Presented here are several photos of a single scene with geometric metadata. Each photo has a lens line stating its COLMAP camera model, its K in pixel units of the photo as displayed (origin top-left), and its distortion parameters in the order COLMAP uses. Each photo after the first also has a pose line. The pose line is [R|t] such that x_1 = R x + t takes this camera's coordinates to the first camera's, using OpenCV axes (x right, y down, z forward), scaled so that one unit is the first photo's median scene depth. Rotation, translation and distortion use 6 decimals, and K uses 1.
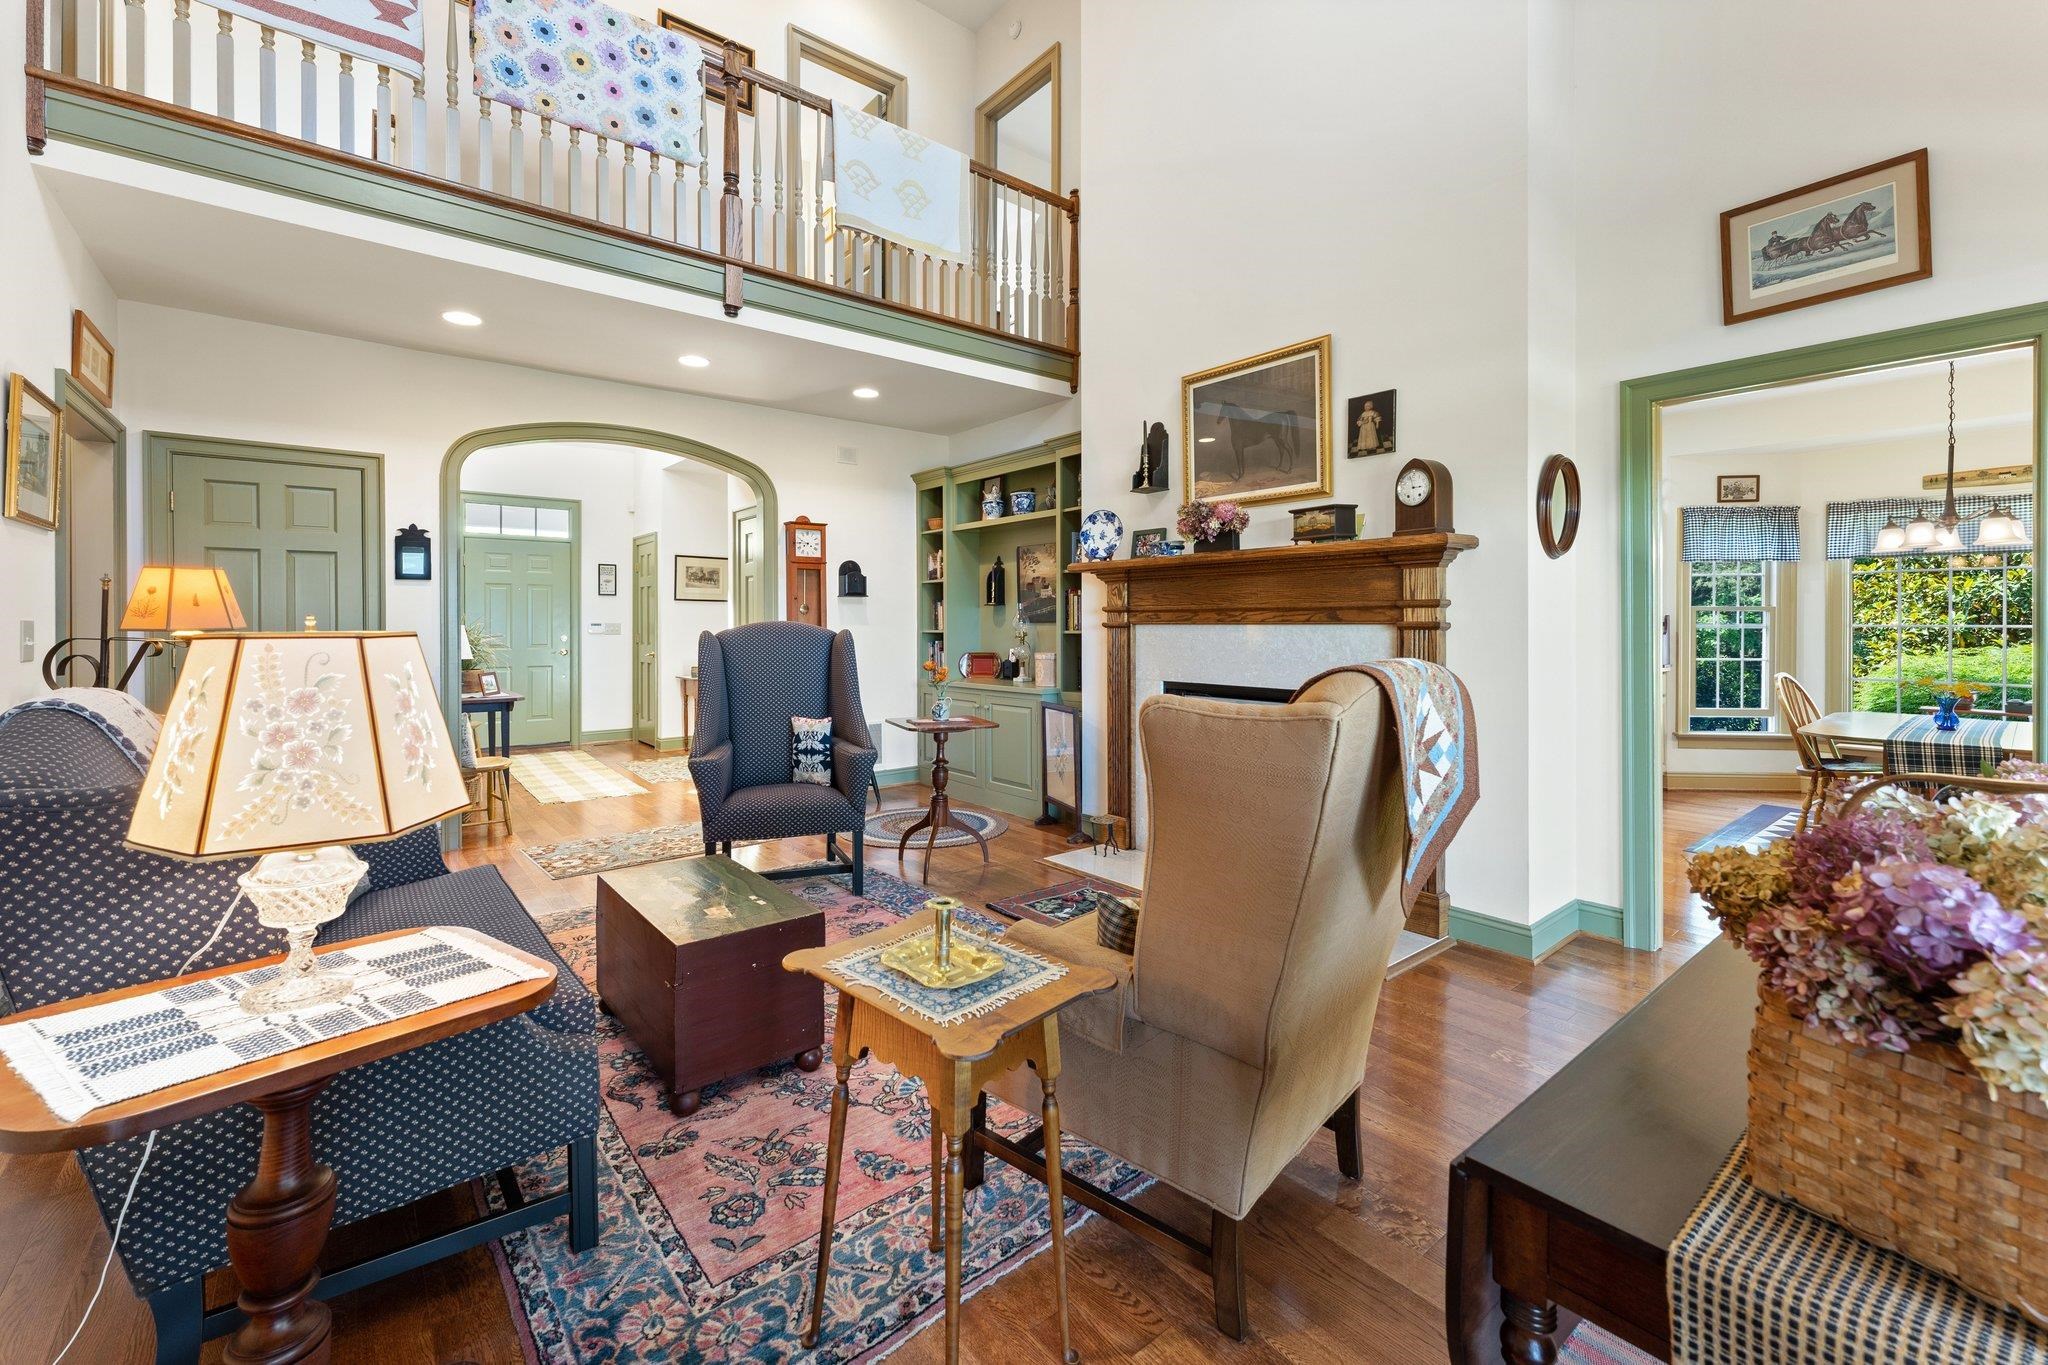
lens RADIAL K [[845.4, 0, 1026.8], [0, 845.4, 650.0], [0, 0, 1]] dist [0.001104, 0.000049]
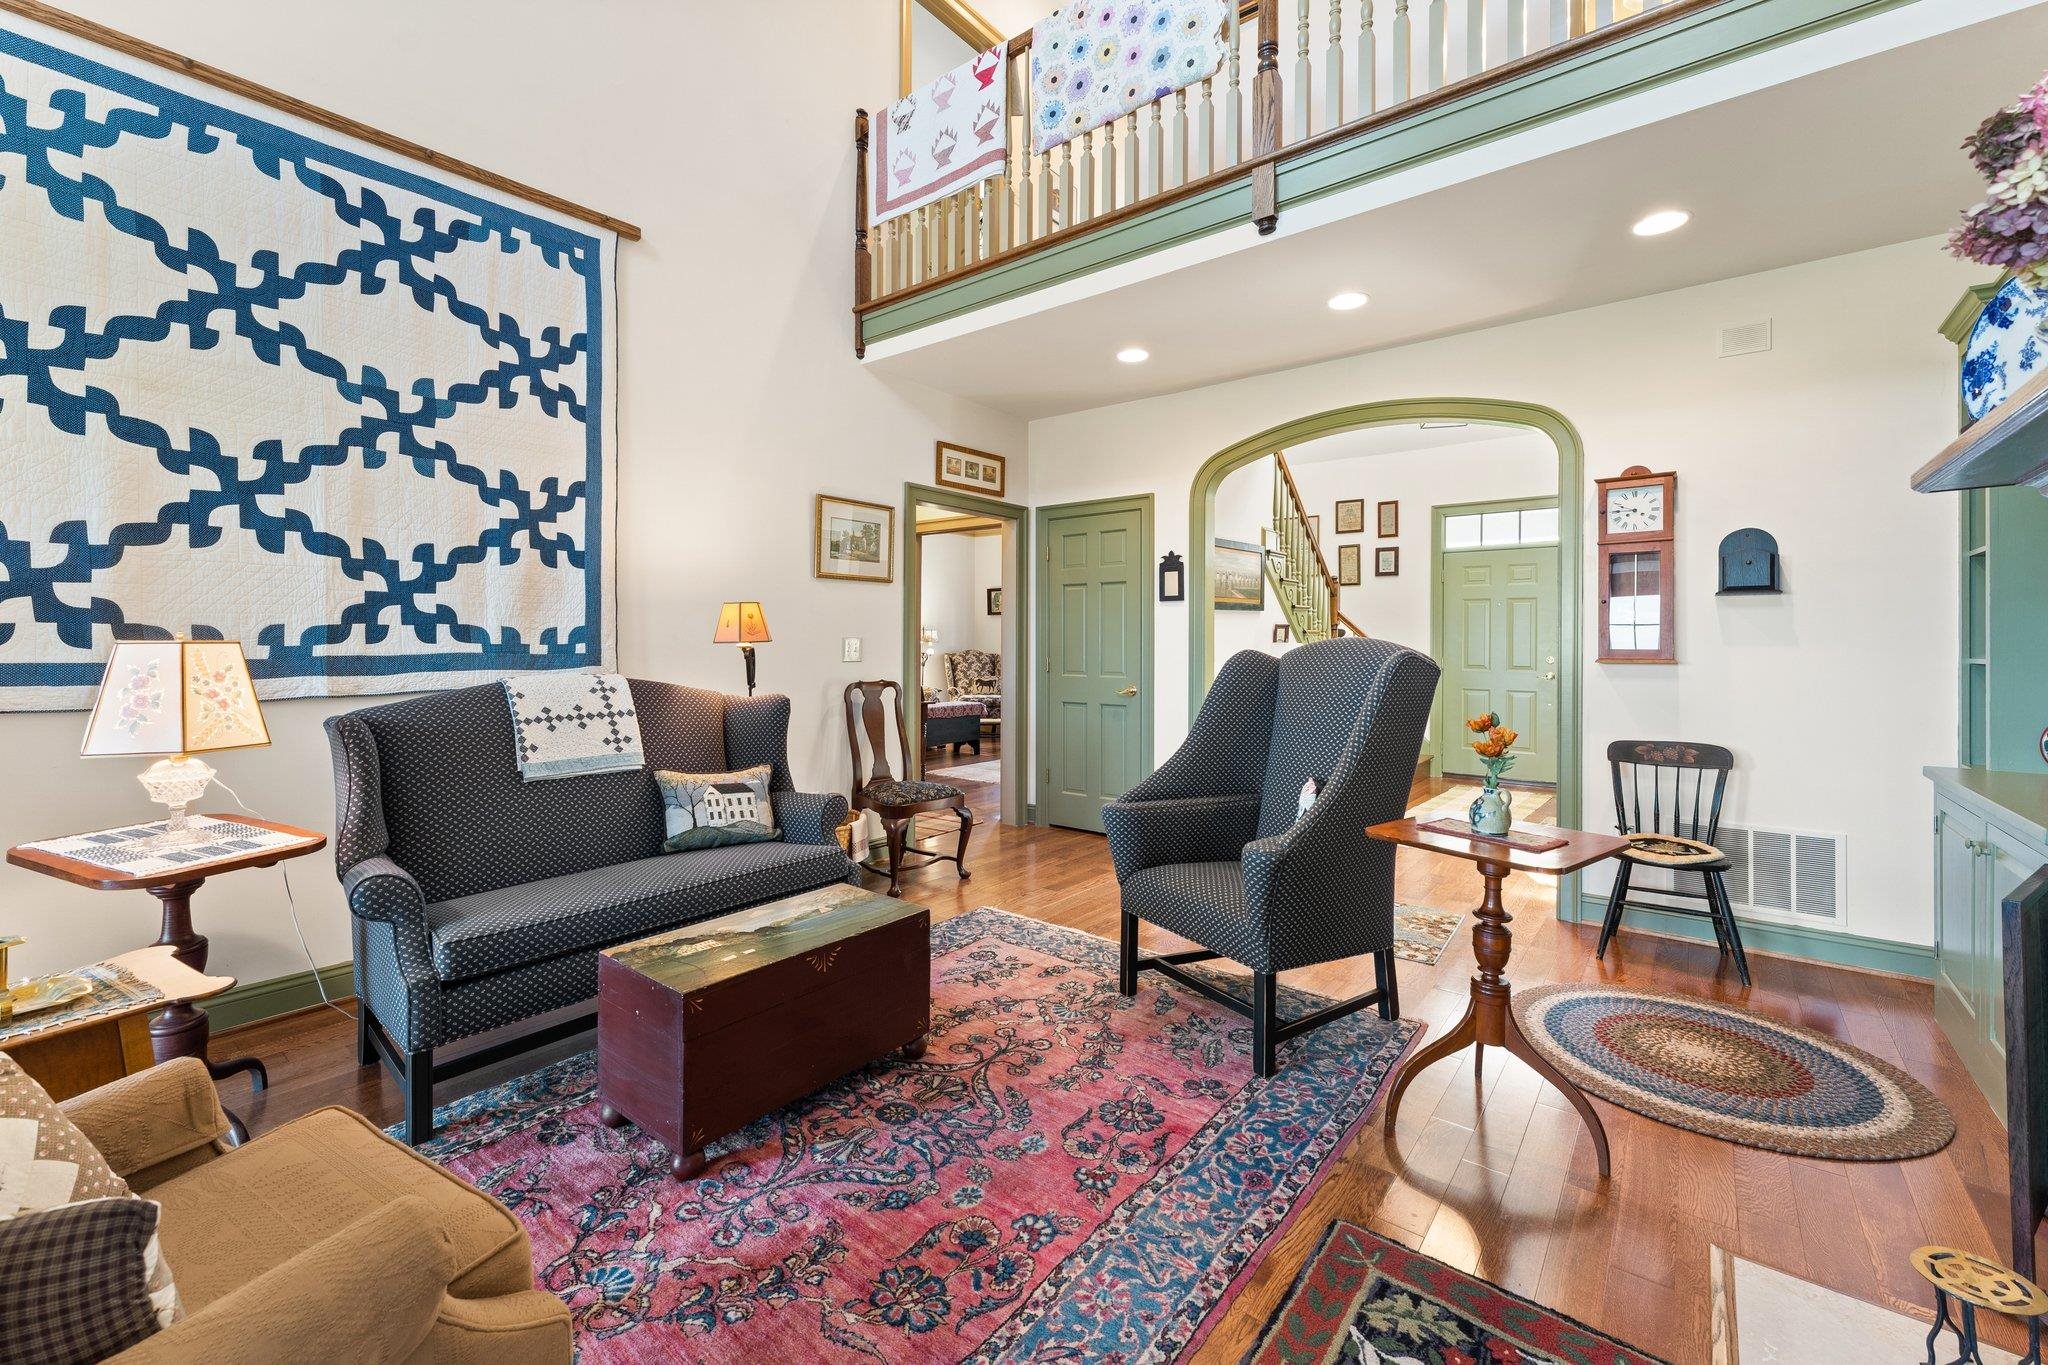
lens RADIAL K [[845.4, 0, 1026.8], [0, 845.4, 650.0], [0, 0, 1]] dist [0.001104, 0.000049]
pose [[0.208890, 0.010919, -0.977878, 0.331315], [-0.036253, 0.999337, 0.003414, -0.016764], [0.977267, 0.034738, 0.209147, 0.615468]]
